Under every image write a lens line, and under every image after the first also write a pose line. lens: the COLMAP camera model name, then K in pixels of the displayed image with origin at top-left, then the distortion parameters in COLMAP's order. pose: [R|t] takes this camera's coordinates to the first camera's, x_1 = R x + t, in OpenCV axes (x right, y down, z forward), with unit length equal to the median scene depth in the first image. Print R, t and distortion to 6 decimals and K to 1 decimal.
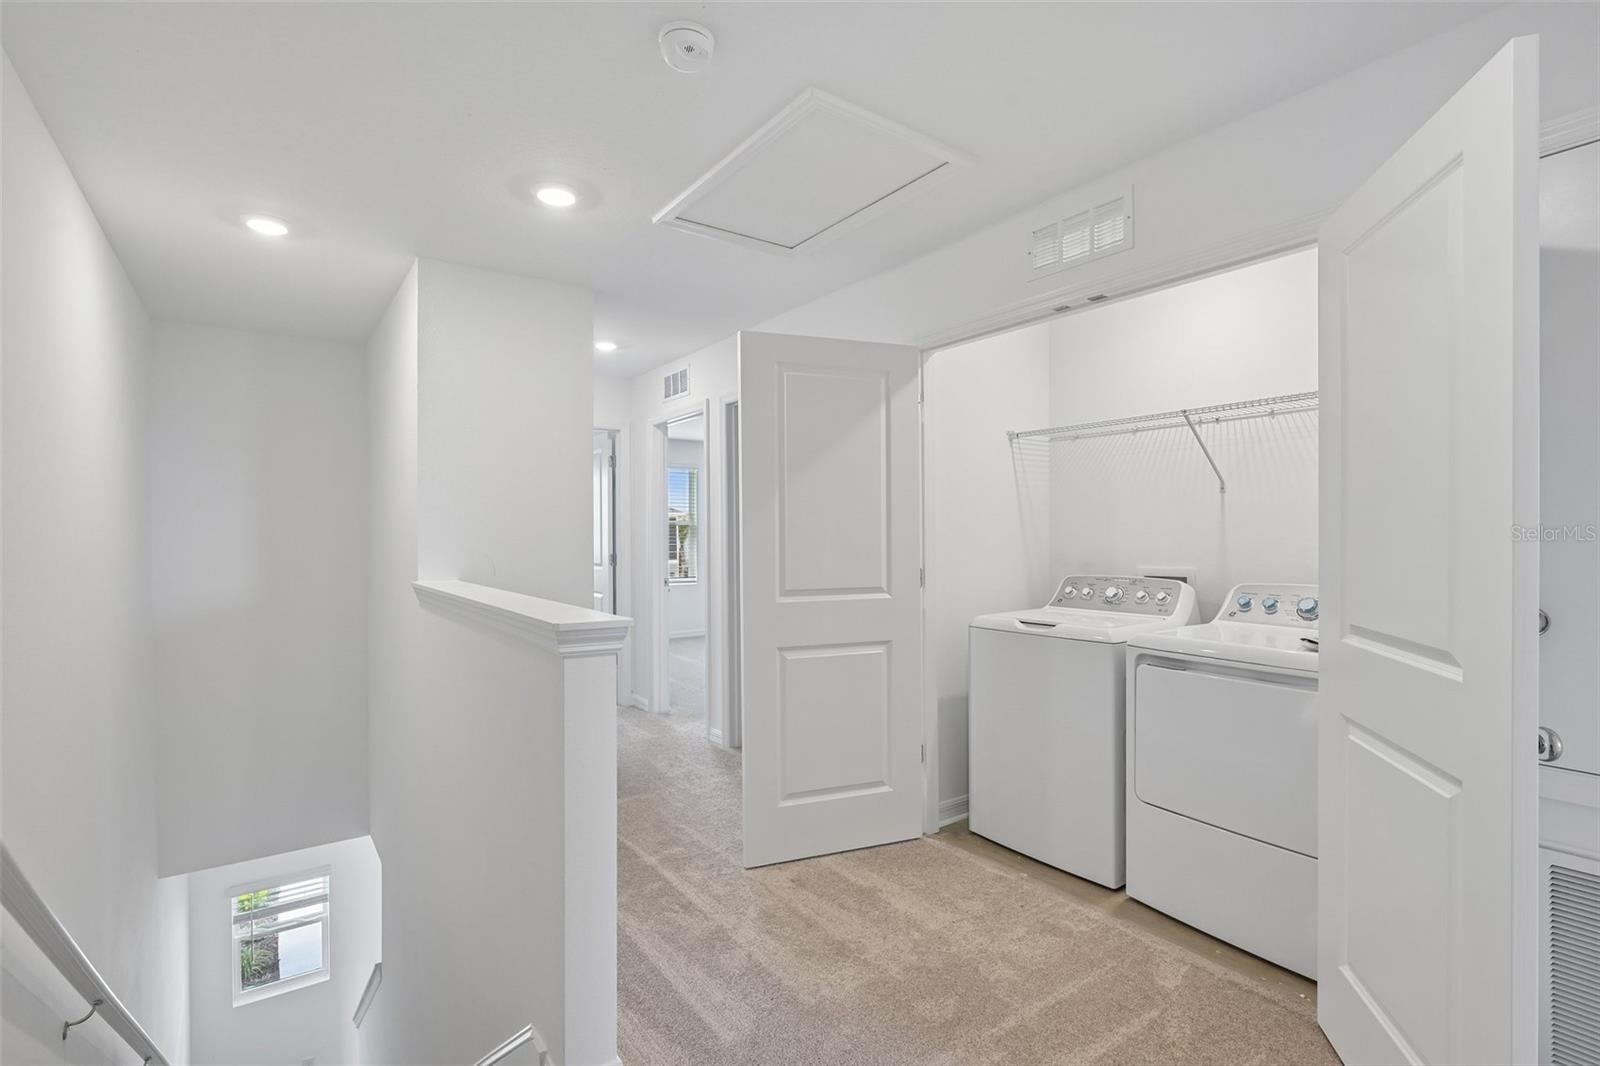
lens RADIAL K [[708.1, 0, 788.4], [0, 708.1, 536.2], [0, 0, 1]] dist [-0.000774, -0.001286]
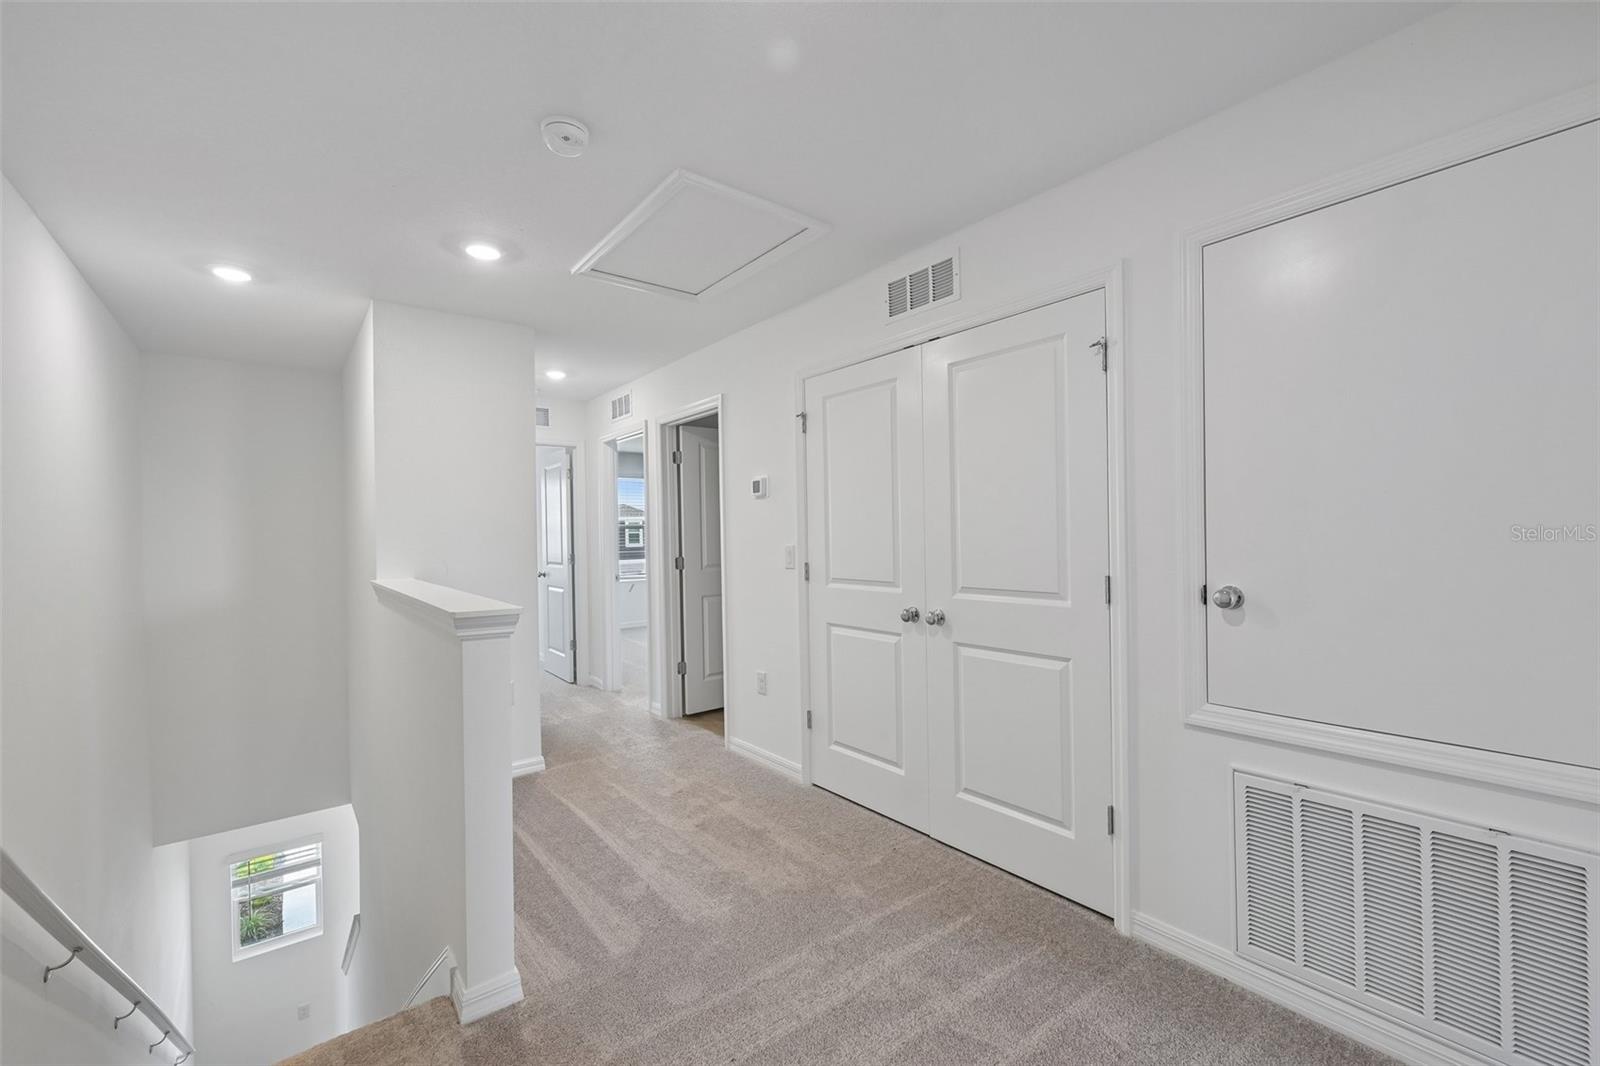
lens RADIAL K [[680.5, 0, 932.3], [0, 680.5, 534.8], [0, 0, 1]] dist [-0.002581, 0.000162]
pose [[0.998719, -0.010910, 0.049410, 0.336545], [0.010860, 0.999940, 0.001263, -0.001351], [-0.049421, -0.000724, 0.998778, -0.158061]]
